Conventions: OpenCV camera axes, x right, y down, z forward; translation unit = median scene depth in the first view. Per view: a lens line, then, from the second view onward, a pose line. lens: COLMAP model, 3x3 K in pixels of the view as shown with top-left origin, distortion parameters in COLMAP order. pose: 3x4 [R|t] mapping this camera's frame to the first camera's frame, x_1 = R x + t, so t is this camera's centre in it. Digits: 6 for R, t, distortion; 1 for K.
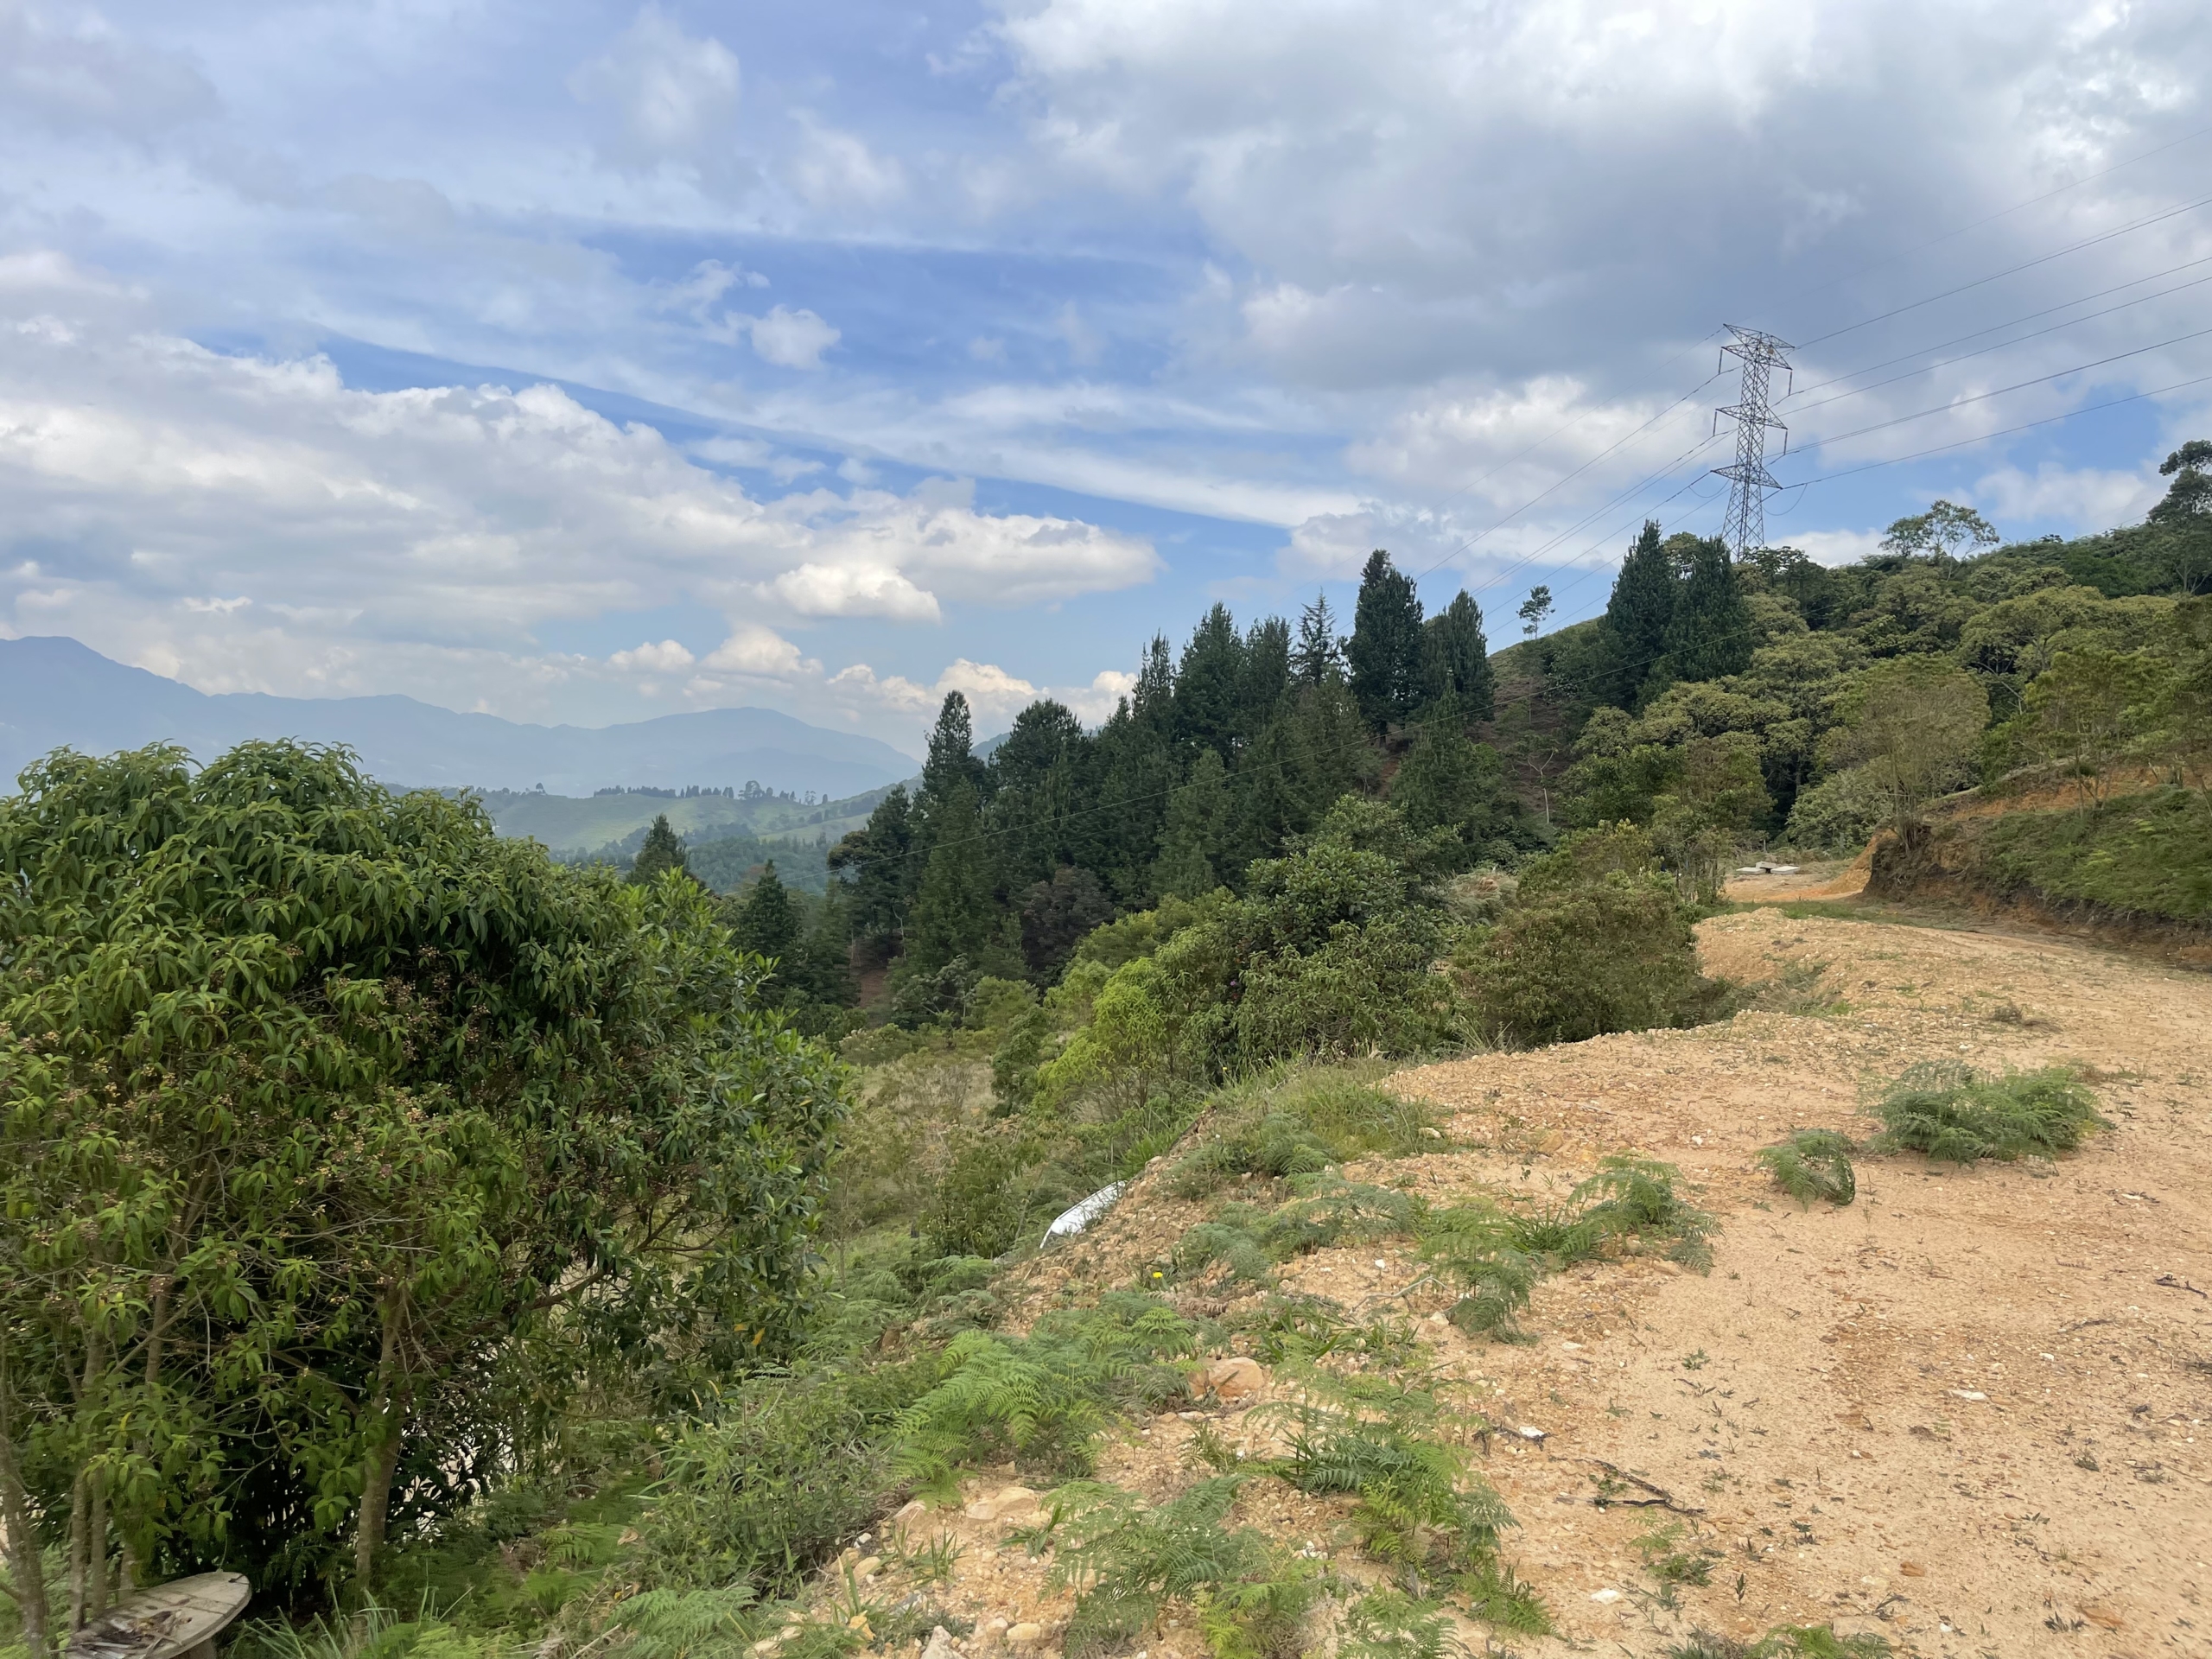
lens RADIAL K [[1624.4, 0, 1167.1], [0, 1624.4, 840.0], [0, 0, 1]] dist [0.062482, -0.097787]
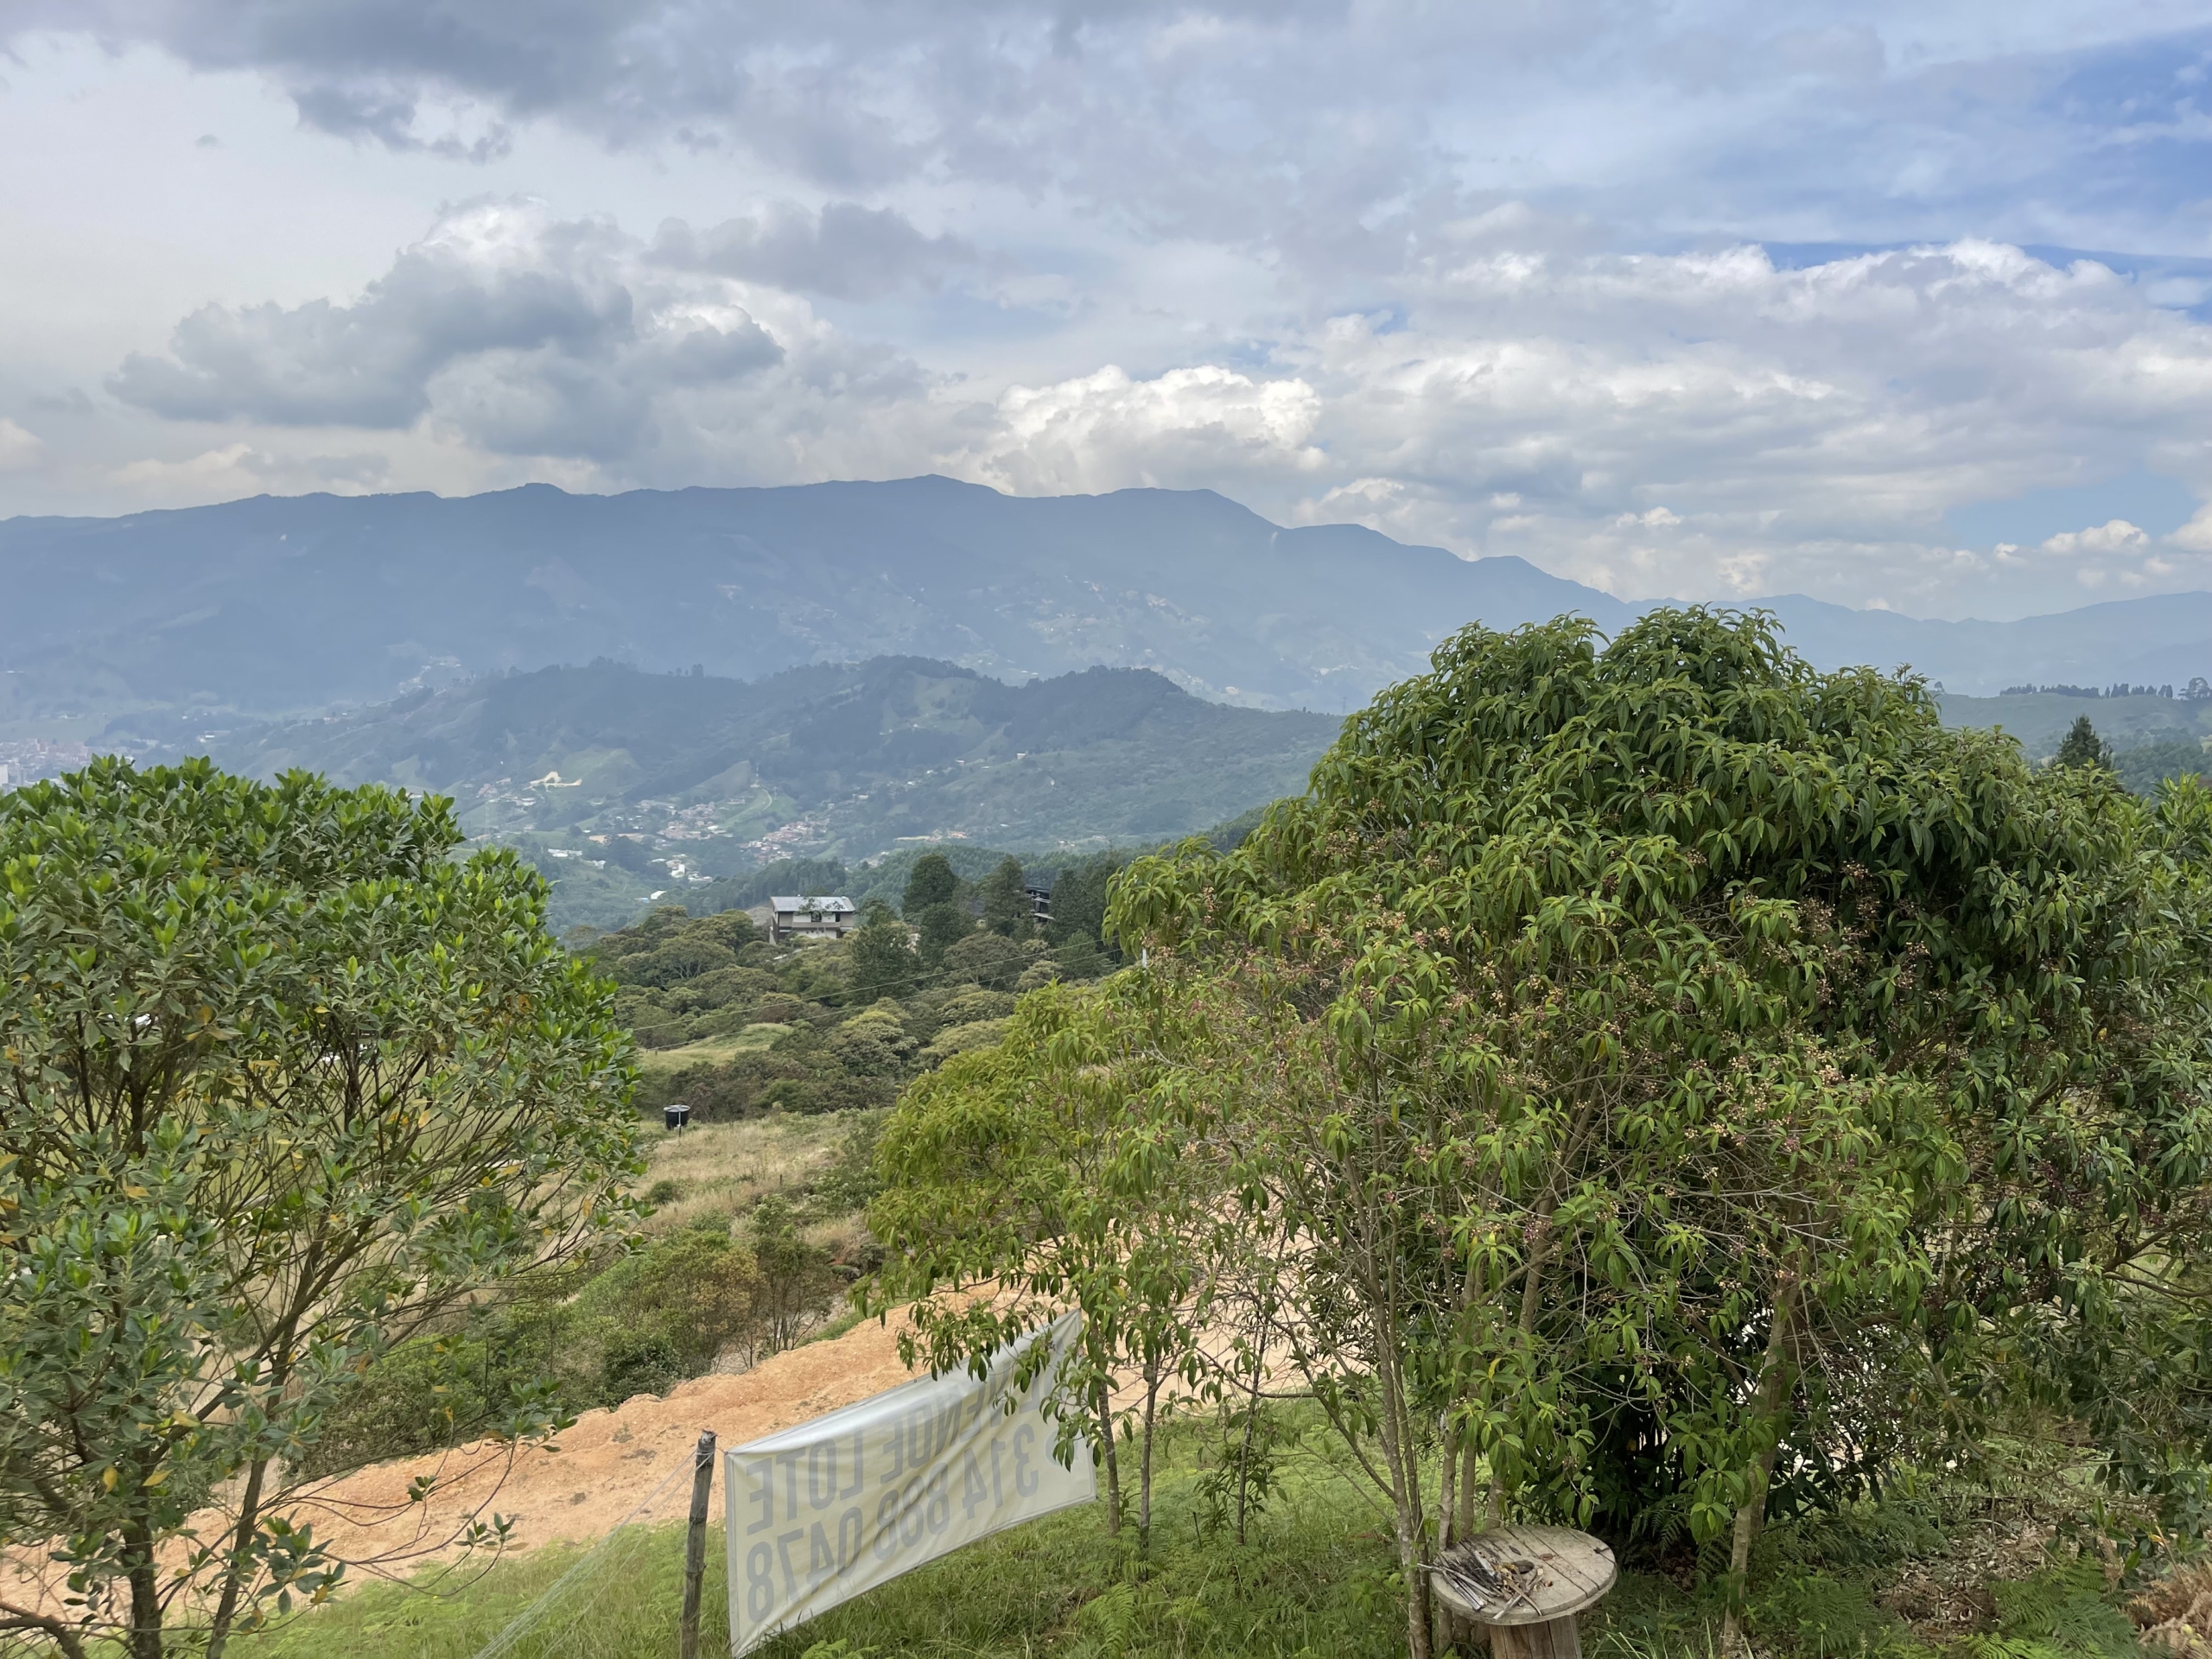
lens RADIAL K [[1752.4, 0, 1111.8], [0, 1752.4, 856.2], [0, 0, 1]] dist [0.064516, 0.000264]
pose [[0.691223, 0.071101, -0.719135, -0.089575], [-0.022389, 0.996777, 0.077032, 0.004242], [0.722295, -0.037145, 0.690587, 0.160996]]
